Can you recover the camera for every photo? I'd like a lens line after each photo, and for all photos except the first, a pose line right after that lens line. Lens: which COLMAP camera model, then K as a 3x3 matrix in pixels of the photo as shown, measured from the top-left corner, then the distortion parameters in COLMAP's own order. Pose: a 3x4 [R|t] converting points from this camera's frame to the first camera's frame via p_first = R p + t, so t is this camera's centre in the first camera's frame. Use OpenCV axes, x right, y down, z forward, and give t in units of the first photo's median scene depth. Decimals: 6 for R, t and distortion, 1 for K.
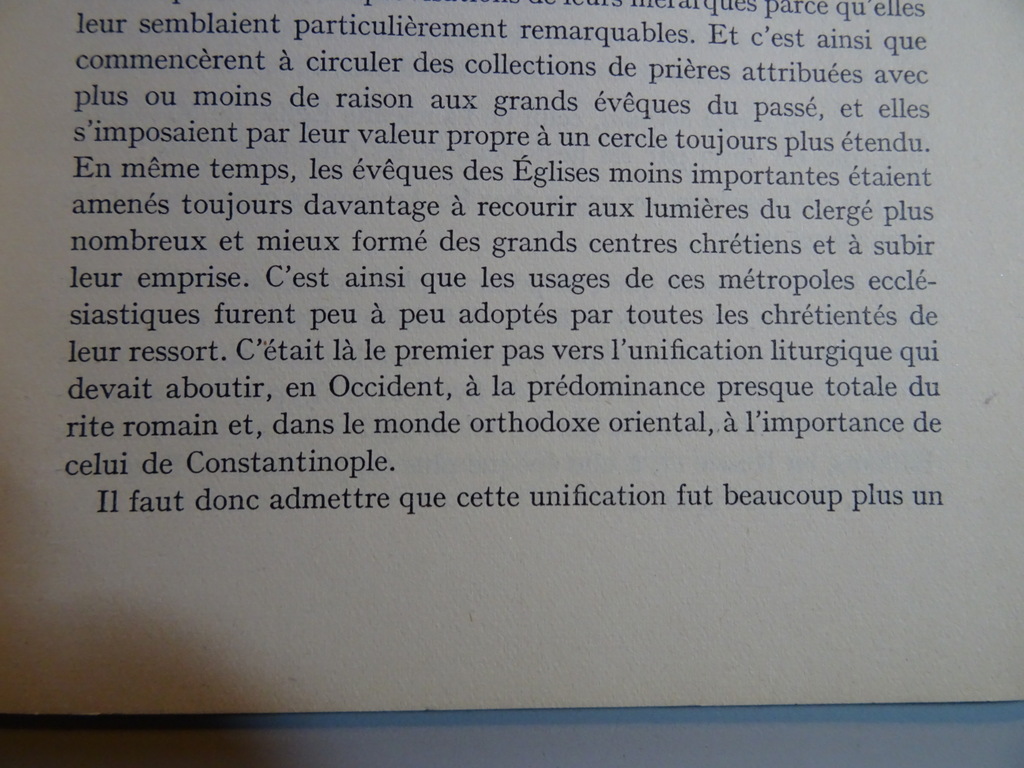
lens RADIAL K [[718.8, 0, 529.2], [0, 718.8, 378.3], [0, 0, 1]] dist [0.024360, -0.038127]
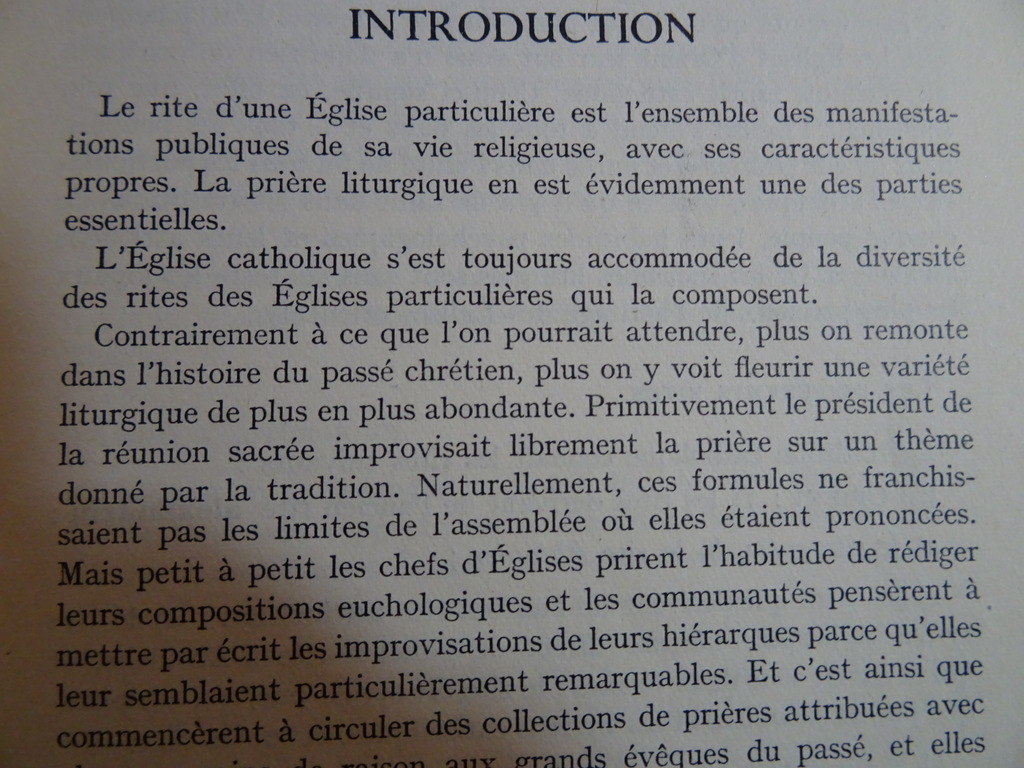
lens RADIAL K [[718.8, 0, 524.7], [0, 718.8, 373.8], [0, 0, 1]] dist [0.024360, -0.038127]
pose [[0.999979, -0.005354, 0.003728, -0.036823], [0.005338, 0.999977, 0.004295, -0.883170], [-0.003751, -0.004275, 0.999984, 0.087858]]
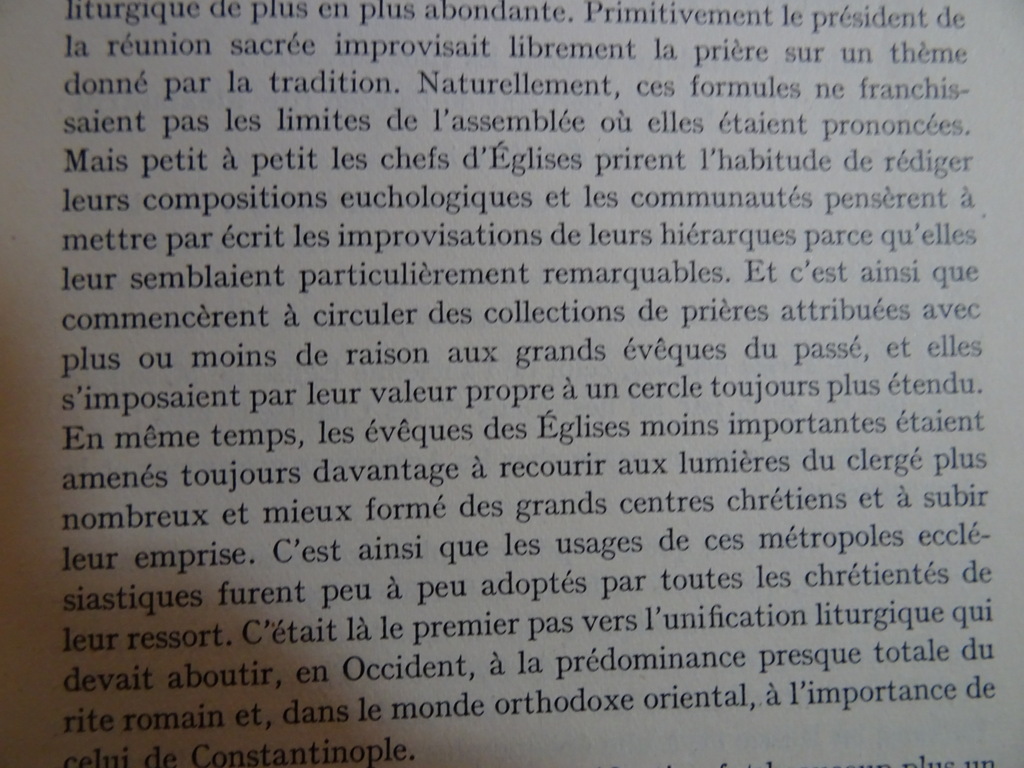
lens RADIAL K [[718.8, 0, 528.6], [0, 718.8, 372.5], [0, 0, 1]] dist [0.024360, -0.038127]
pose [[0.999922, -0.011734, 0.004387, -0.036835], [0.011672, 0.999837, 0.013809, -0.371850], [-0.004548, -0.013756, 0.999895, 0.071743]]
